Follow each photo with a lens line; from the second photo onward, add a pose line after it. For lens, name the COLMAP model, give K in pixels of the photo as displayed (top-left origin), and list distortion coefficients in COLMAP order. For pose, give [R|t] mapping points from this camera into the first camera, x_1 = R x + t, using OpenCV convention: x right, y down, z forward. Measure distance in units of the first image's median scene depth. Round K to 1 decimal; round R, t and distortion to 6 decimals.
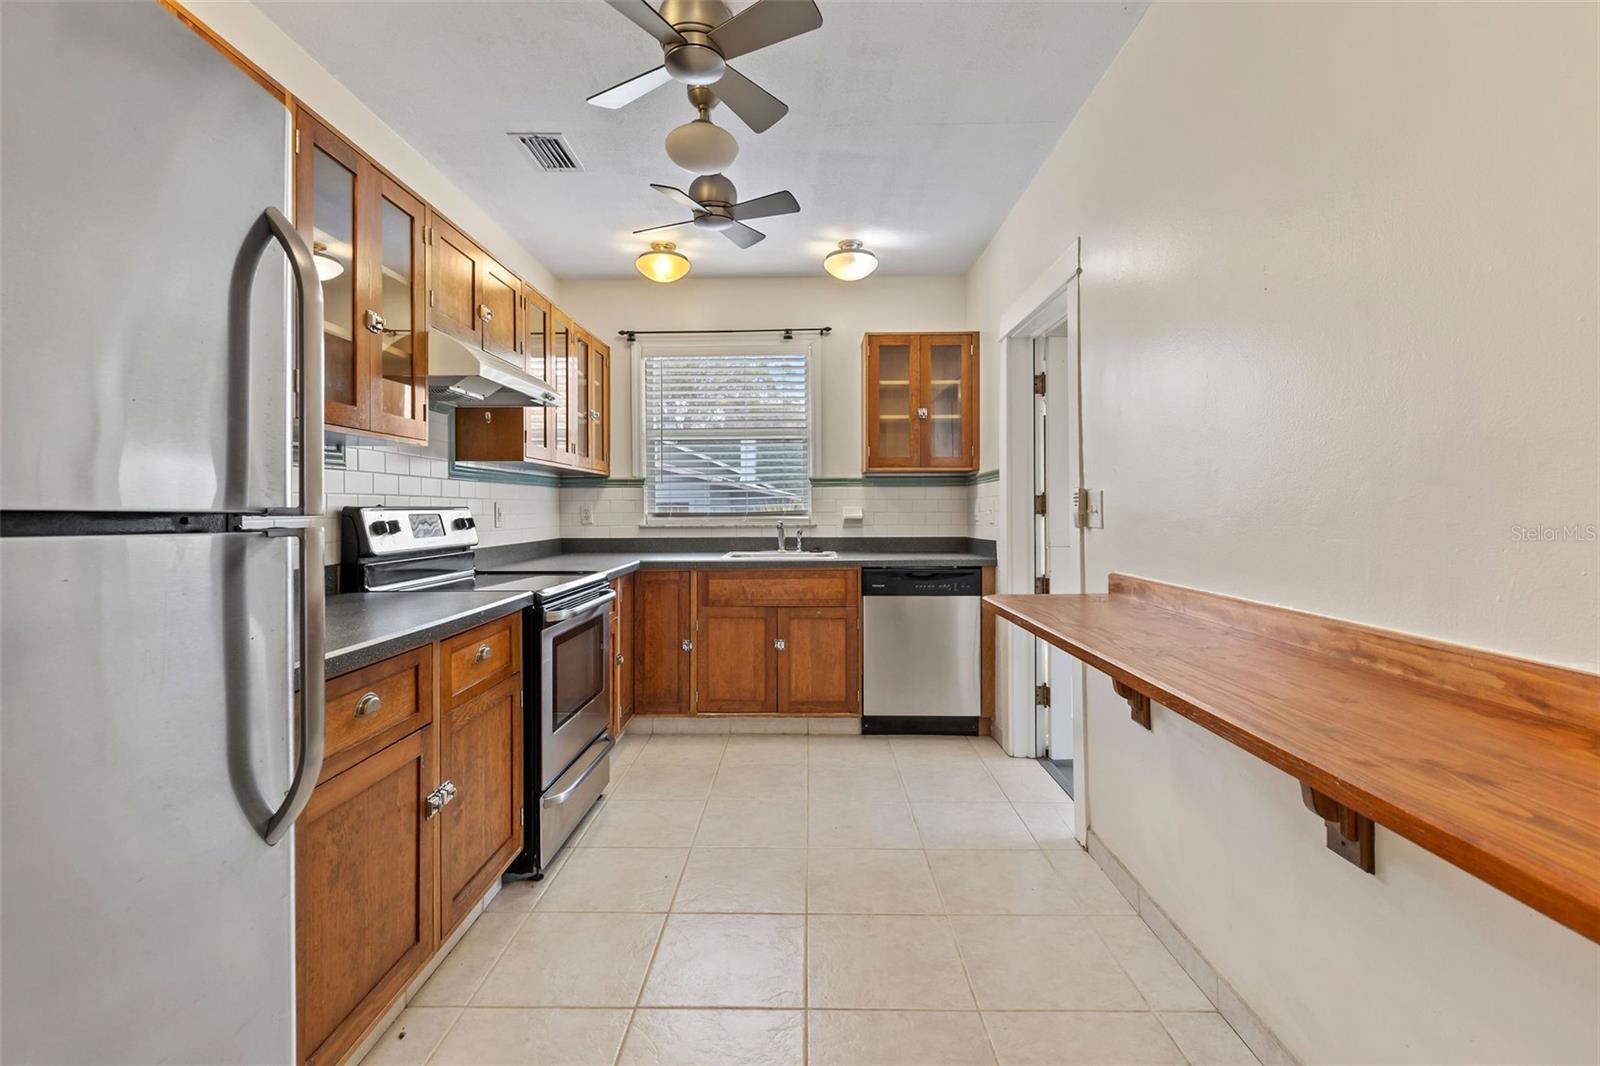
lens RADIAL K [[720.0, 0, 796.5], [0, 720.0, 512.7], [0, 0, 1]] dist [0.005994, -0.000253]
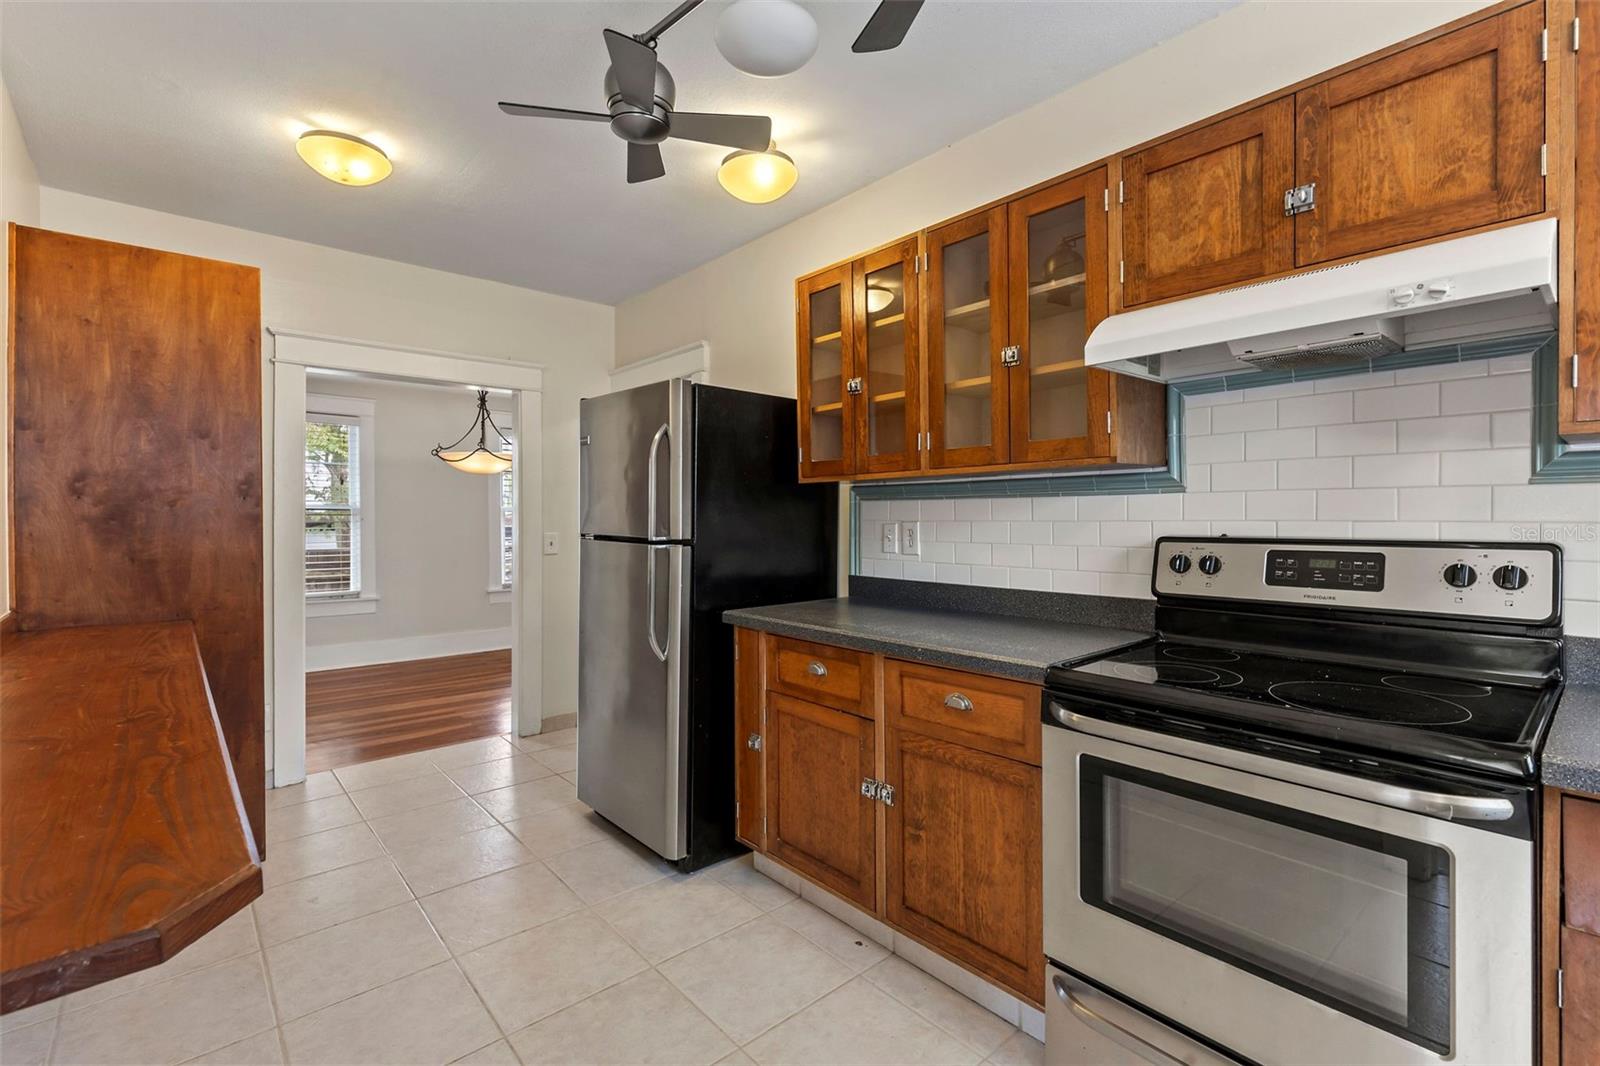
lens RADIAL K [[716.8, 0, 798.8], [0, 716.8, 523.4], [0, 0, 1]] dist [0.002862, -0.000268]
pose [[-0.737895, 0.019385, -0.674637, 0.176938], [0.008460, 0.999775, 0.019474, -0.027717], [0.674862, 0.008663, -0.737893, 0.841131]]
